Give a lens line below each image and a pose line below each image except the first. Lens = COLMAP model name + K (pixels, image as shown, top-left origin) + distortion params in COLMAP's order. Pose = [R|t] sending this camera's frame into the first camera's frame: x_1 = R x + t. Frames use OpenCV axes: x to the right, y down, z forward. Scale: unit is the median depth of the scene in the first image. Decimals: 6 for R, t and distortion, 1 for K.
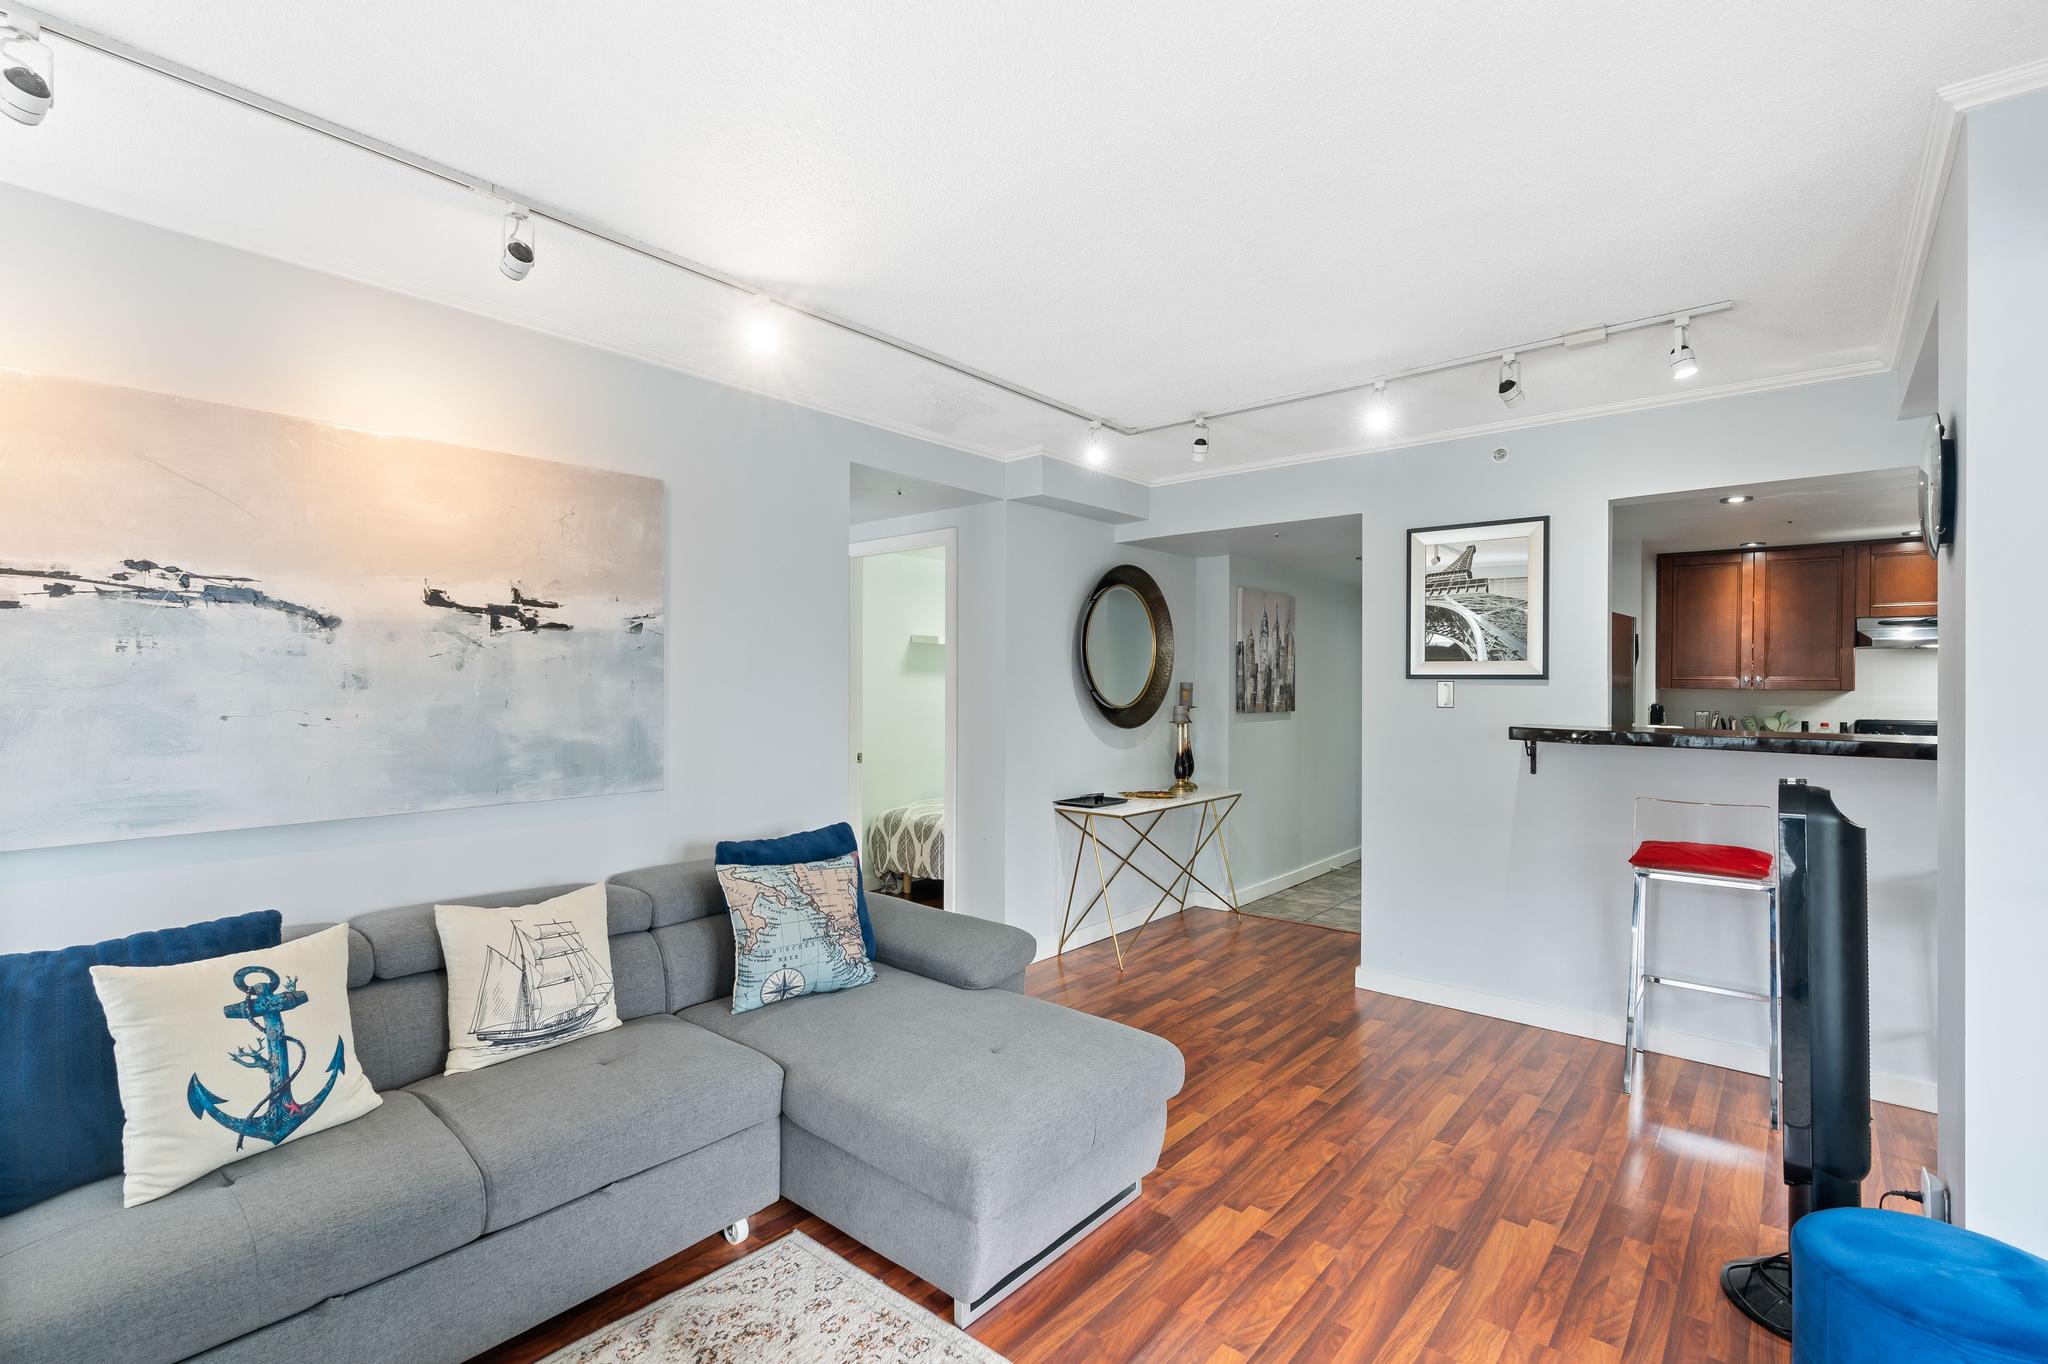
lens RADIAL K [[926.3, 0, 1012.4], [0, 926.3, 682.8], [0, 0, 1]] dist [-0.009498, 0.000337]
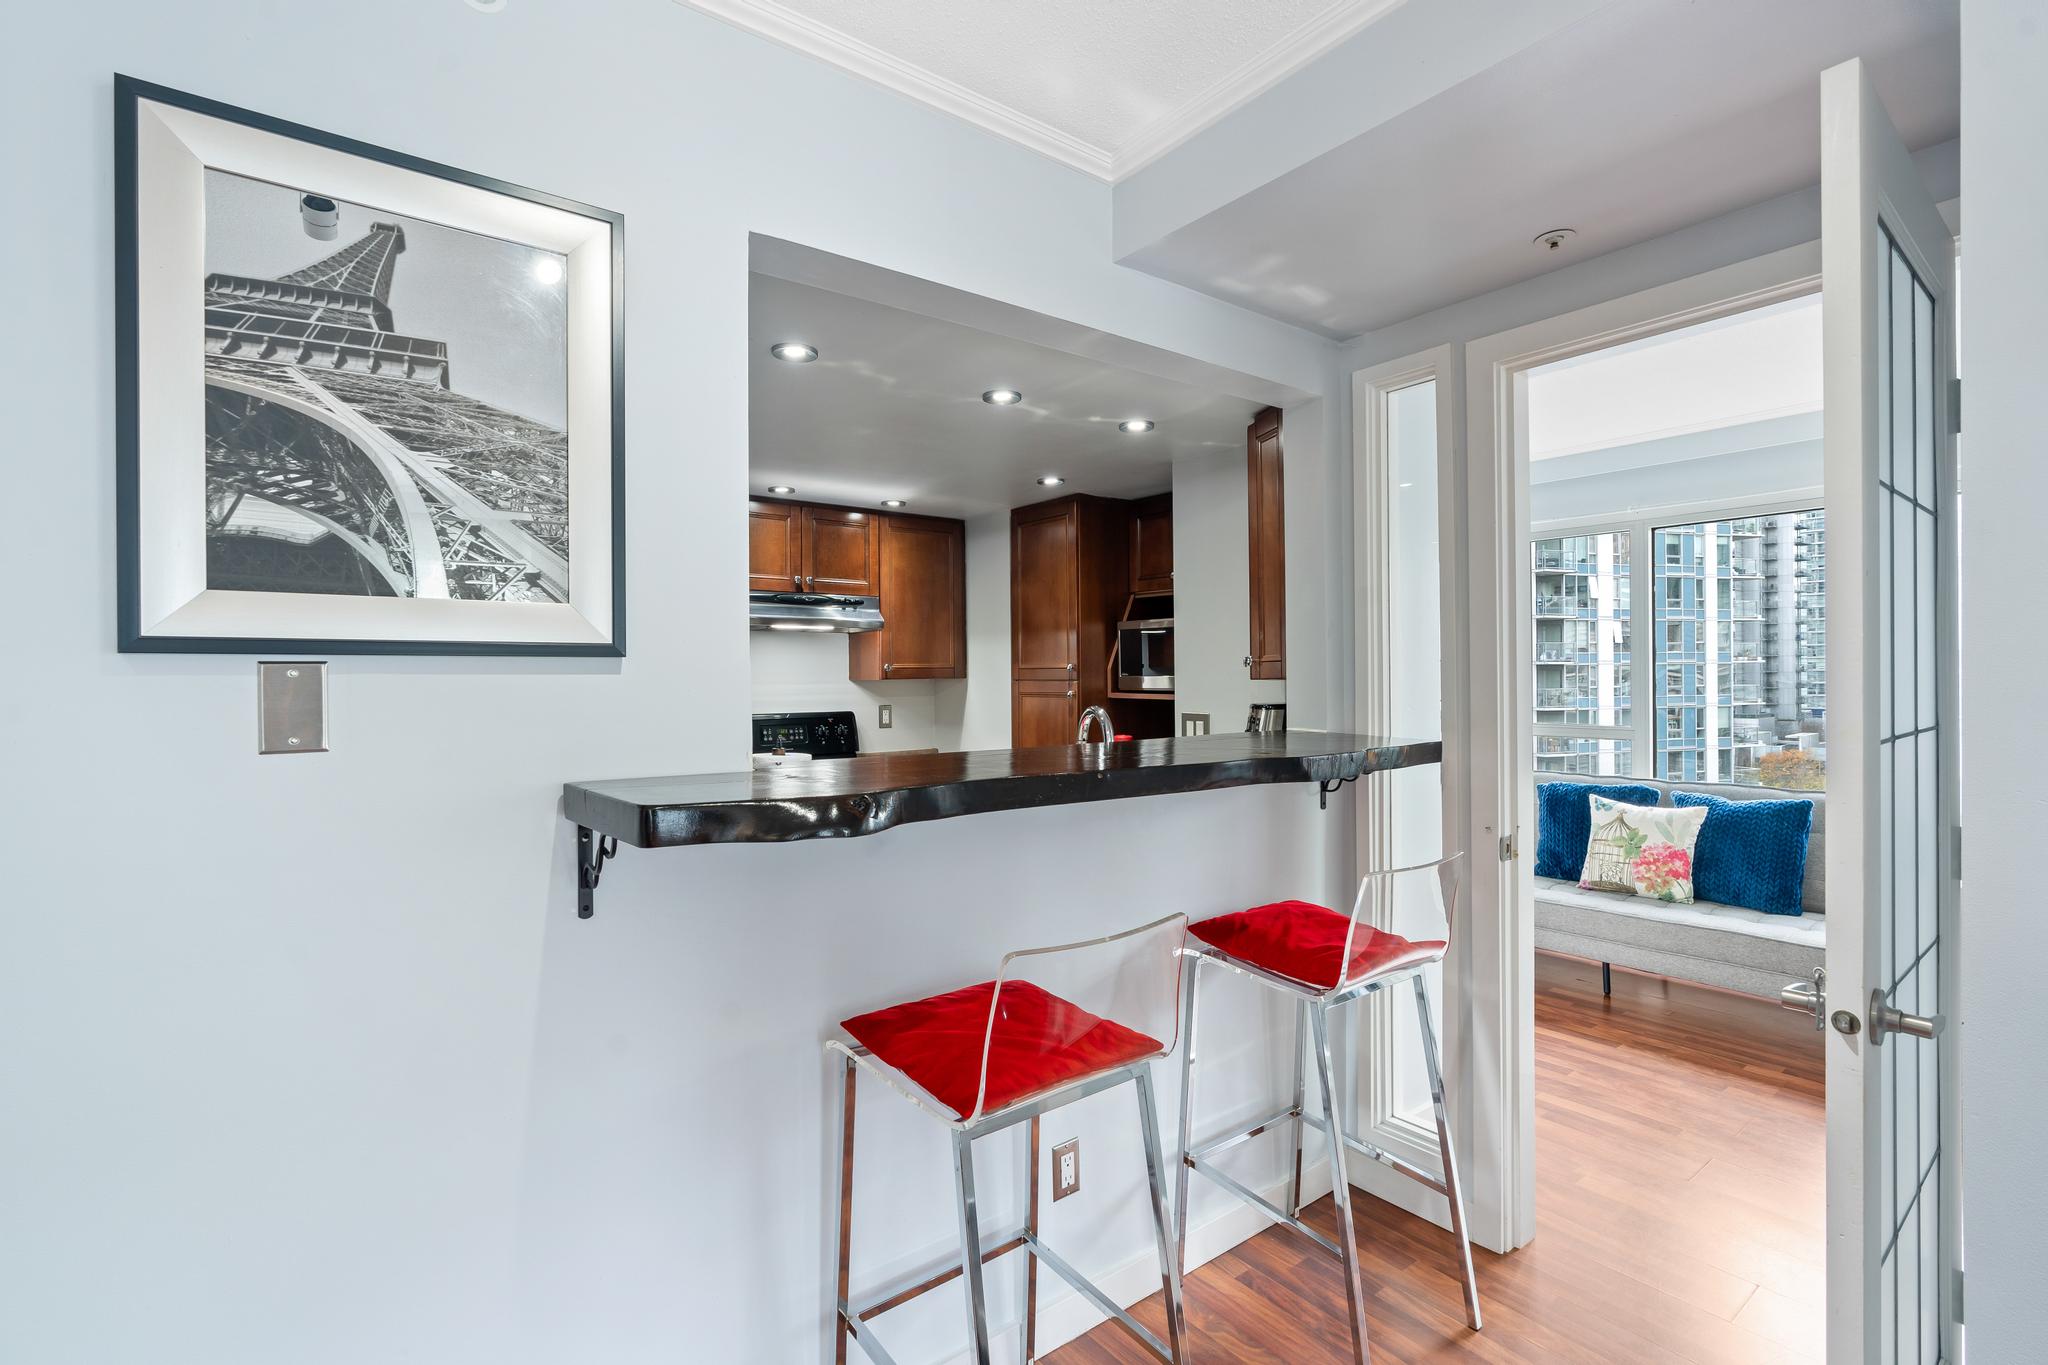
lens RADIAL K [[930.2, 0, 1014.8], [0, 930.2, 679.0], [0, 0, 1]] dist [-0.002172, -0.000612]
pose [[0.207840, -0.010457, 0.978107, 0.236388], [0.008279, 0.999926, 0.008931, 0.003087], [-0.978128, 0.006242, 0.207911, 0.739015]]
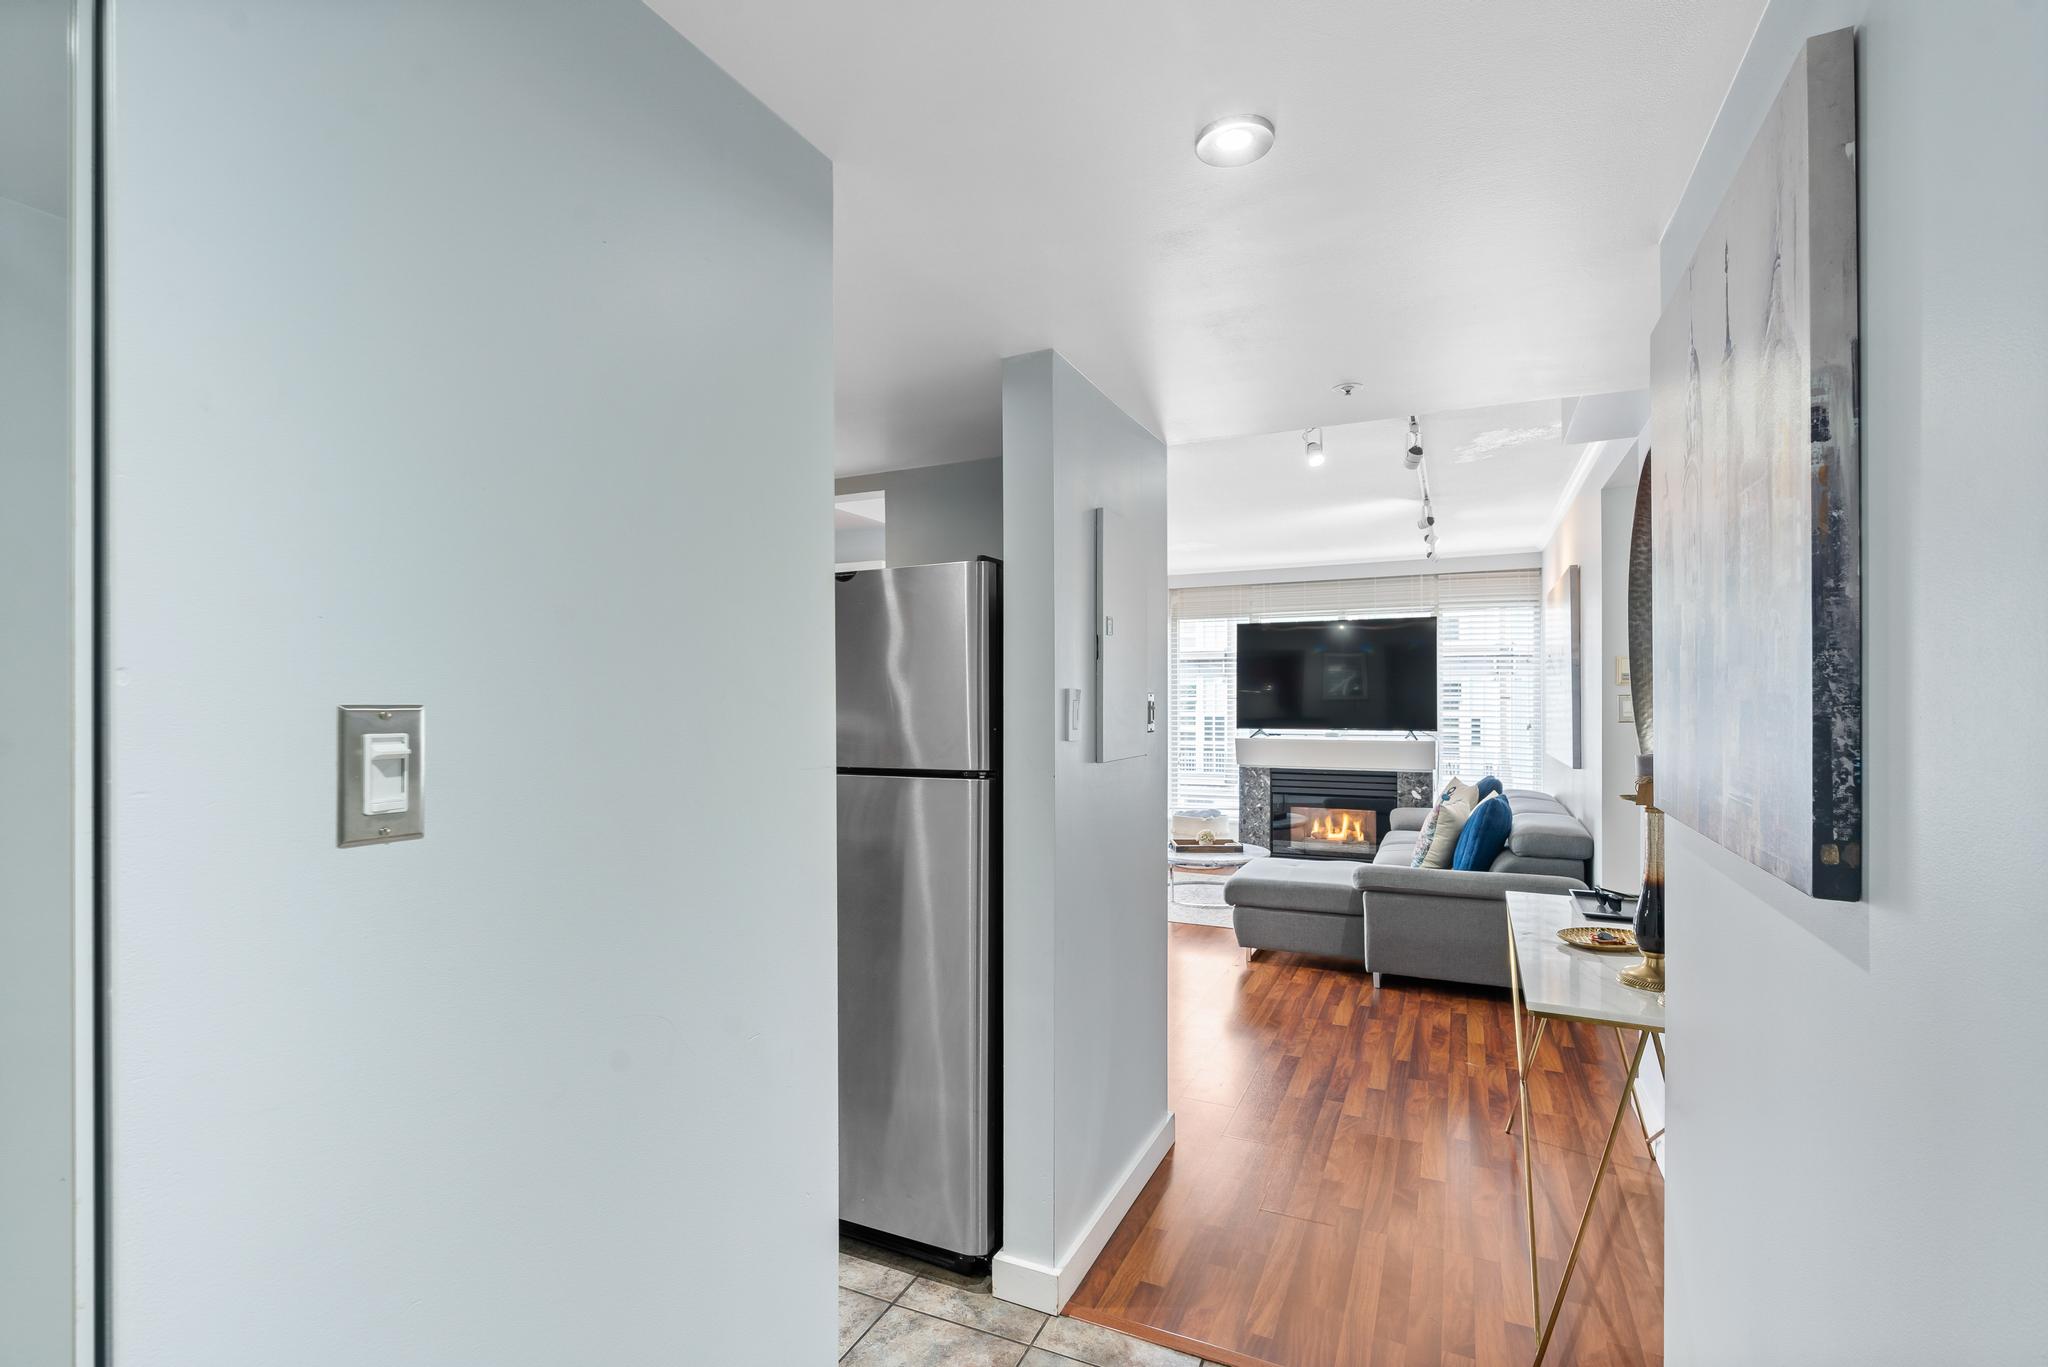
lens RADIAL K [[941.7, 0, 1022.7], [0, 941.7, 693.2], [0, 0, 1]] dist [0.000769, 0.000721]
pose [[-0.962154, -0.004506, -0.272470, 0.741090], [-0.002035, 0.999954, -0.009352, 0.006375], [0.272500, -0.008444, -0.962119, 1.815148]]
